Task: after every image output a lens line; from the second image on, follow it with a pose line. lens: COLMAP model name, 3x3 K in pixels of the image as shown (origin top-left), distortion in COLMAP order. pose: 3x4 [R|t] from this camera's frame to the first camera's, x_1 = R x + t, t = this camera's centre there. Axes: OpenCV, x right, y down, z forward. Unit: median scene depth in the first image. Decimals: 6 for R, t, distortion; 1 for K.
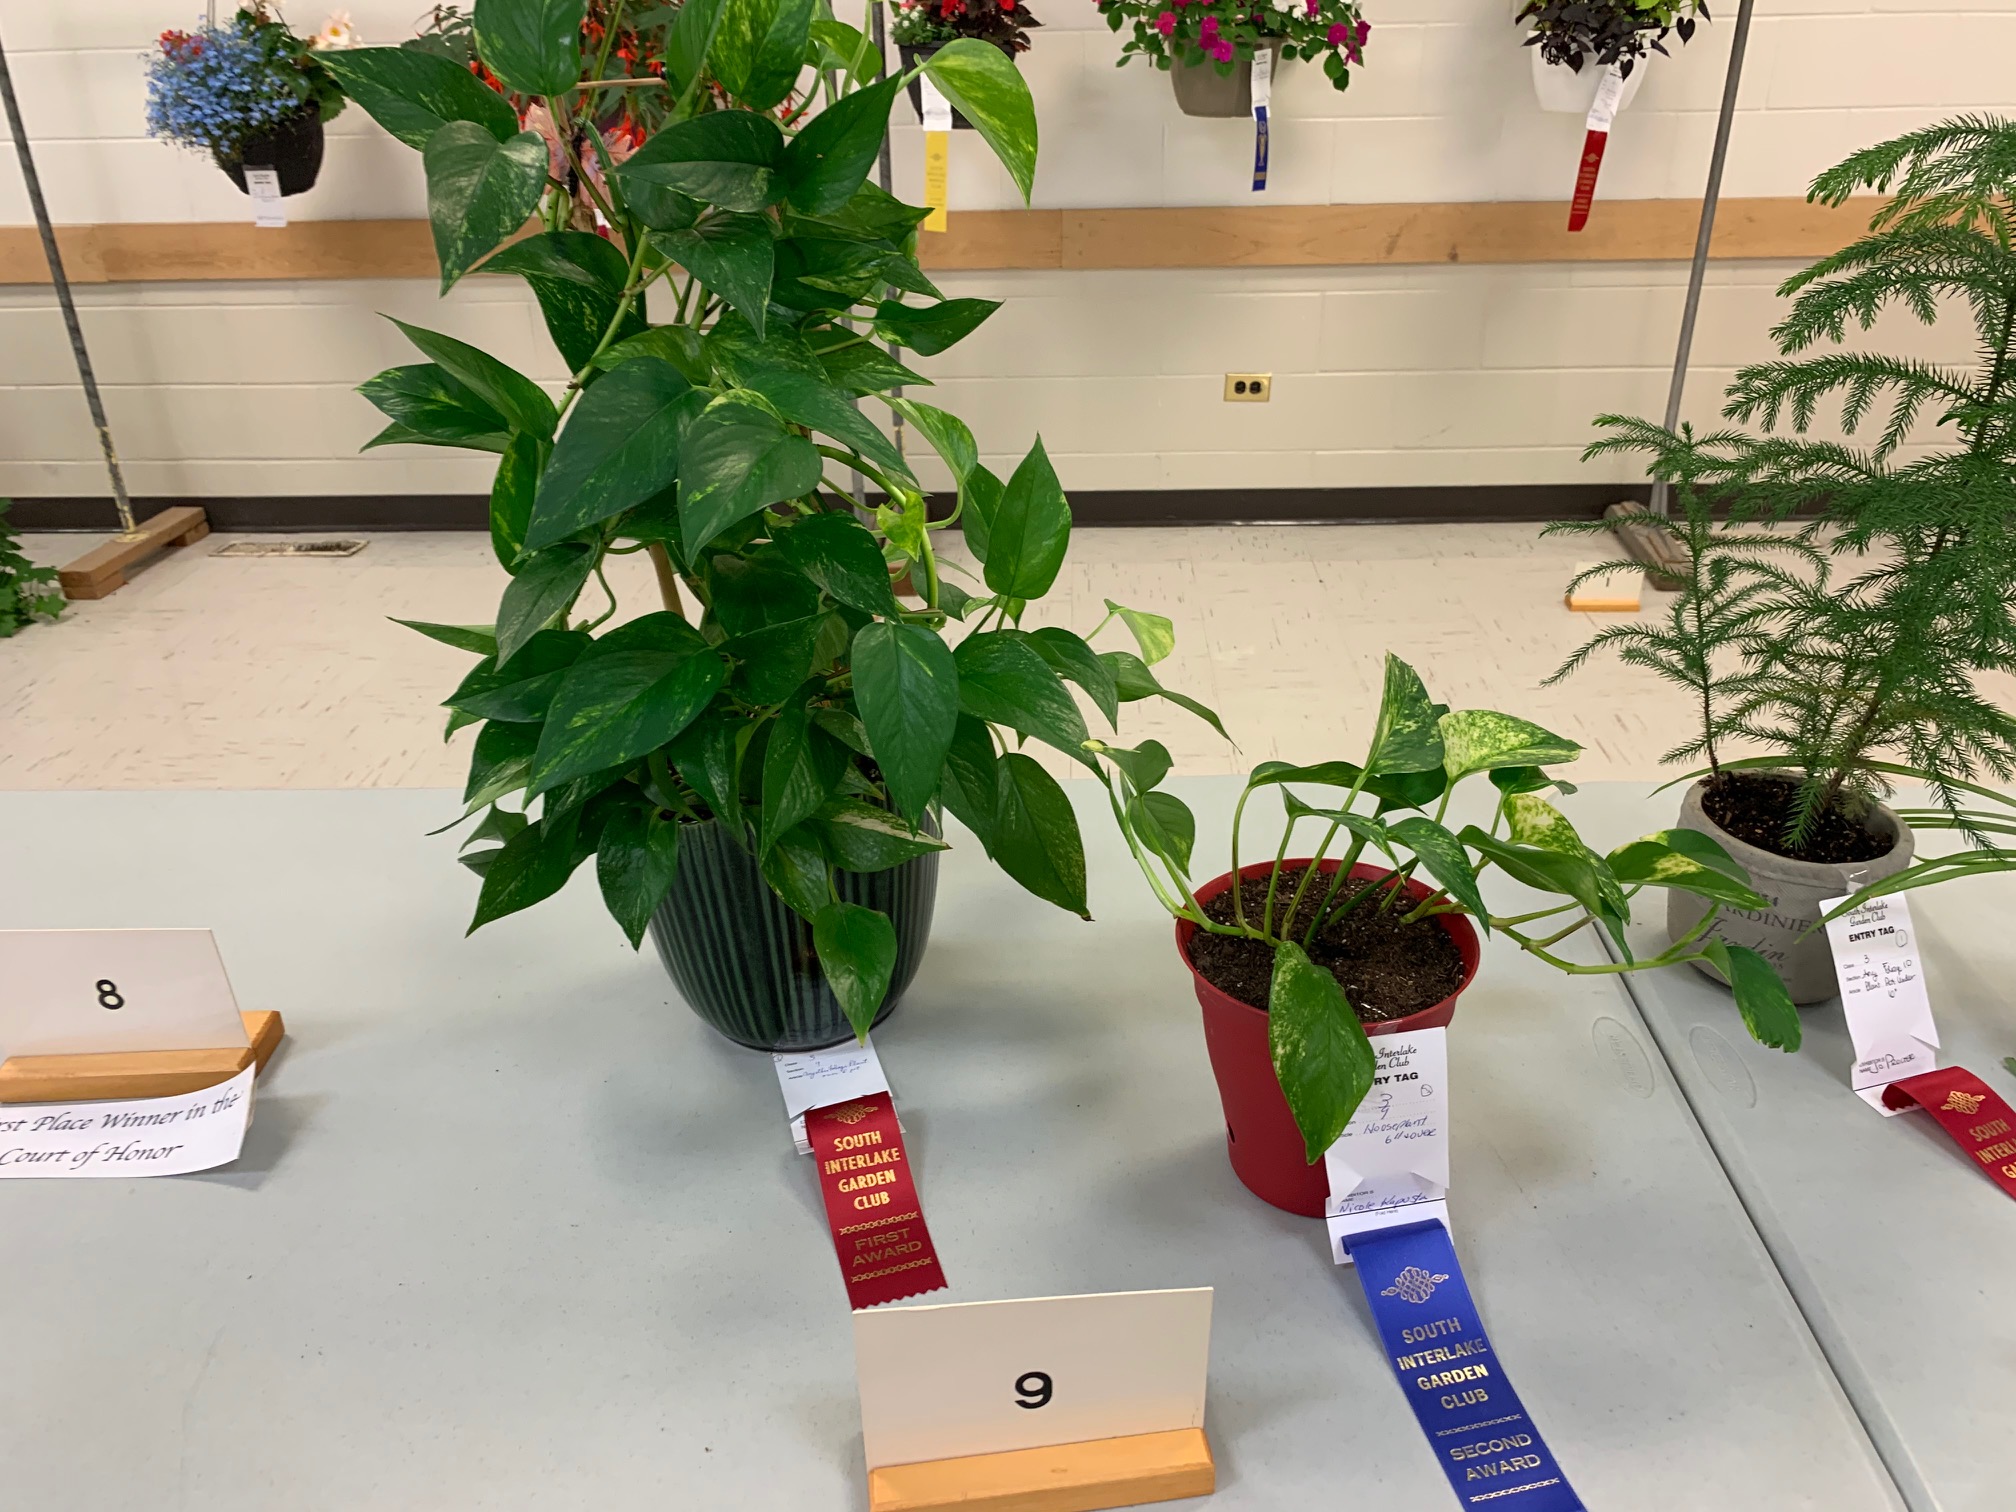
lens RADIAL K [[1558.1, 0, 1006.7], [0, 1558.1, 744.9], [0, 0, 1]] dist [0.005371, 0.007627]
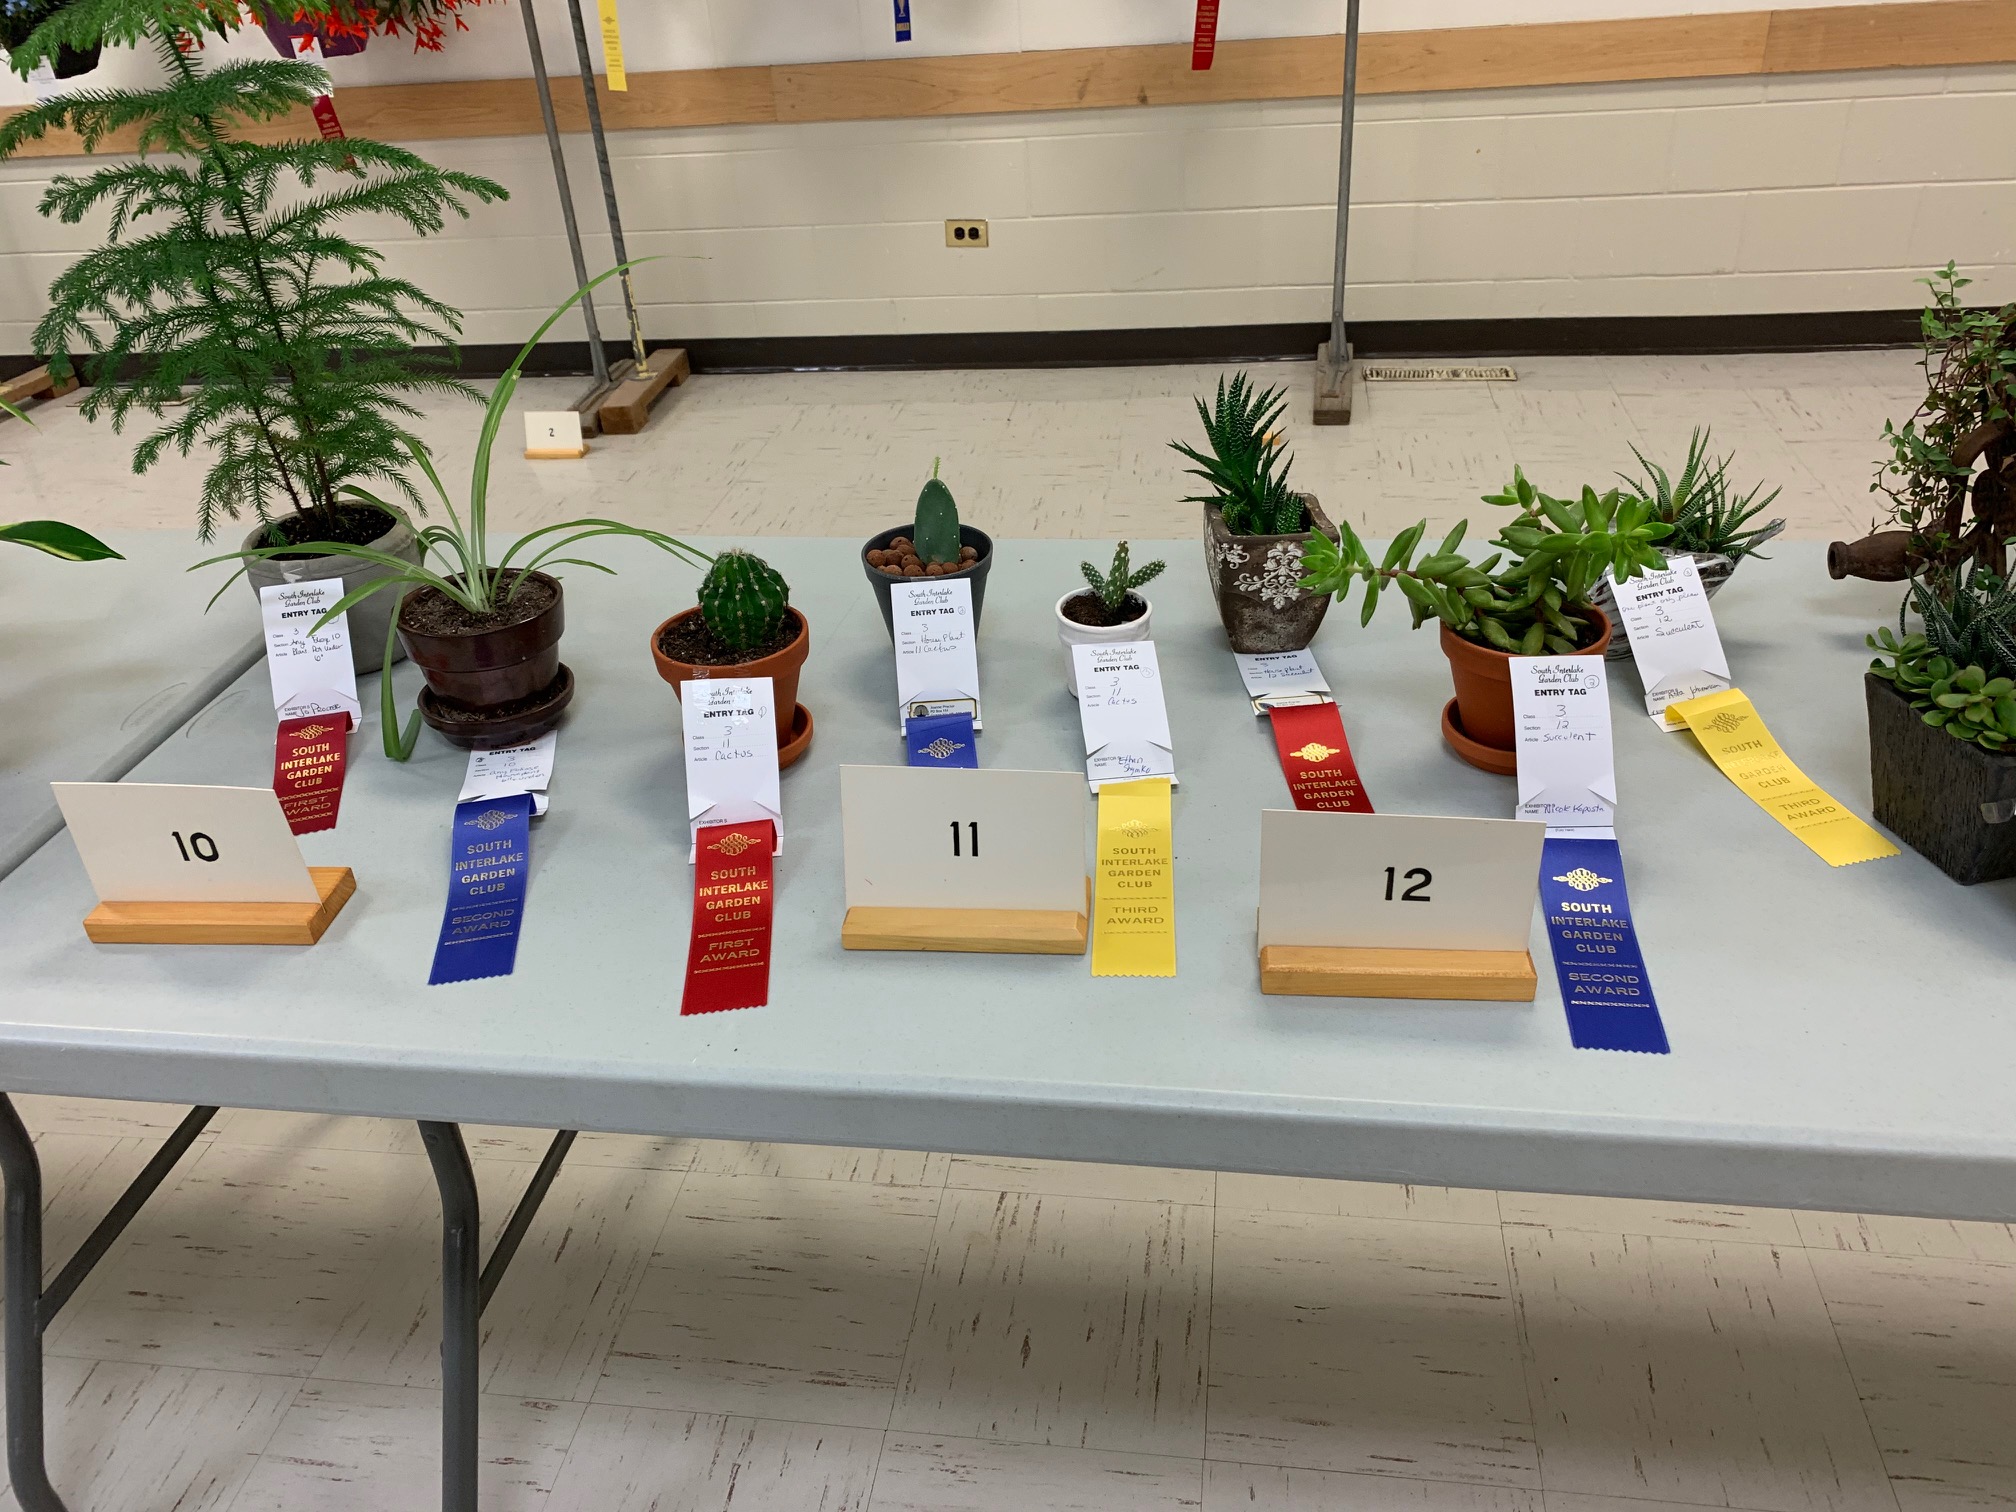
lens RADIAL K [[1558.1, 0, 1006.7], [0, 1558.1, 744.9], [0, 0, 1]] dist [0.005371, 0.007627]
pose [[0.993107, 0.014607, -0.116300, 0.324441], [-0.005094, 0.996645, 0.081682, 0.029636], [0.117103, -0.080526, 0.989850, -0.069112]]
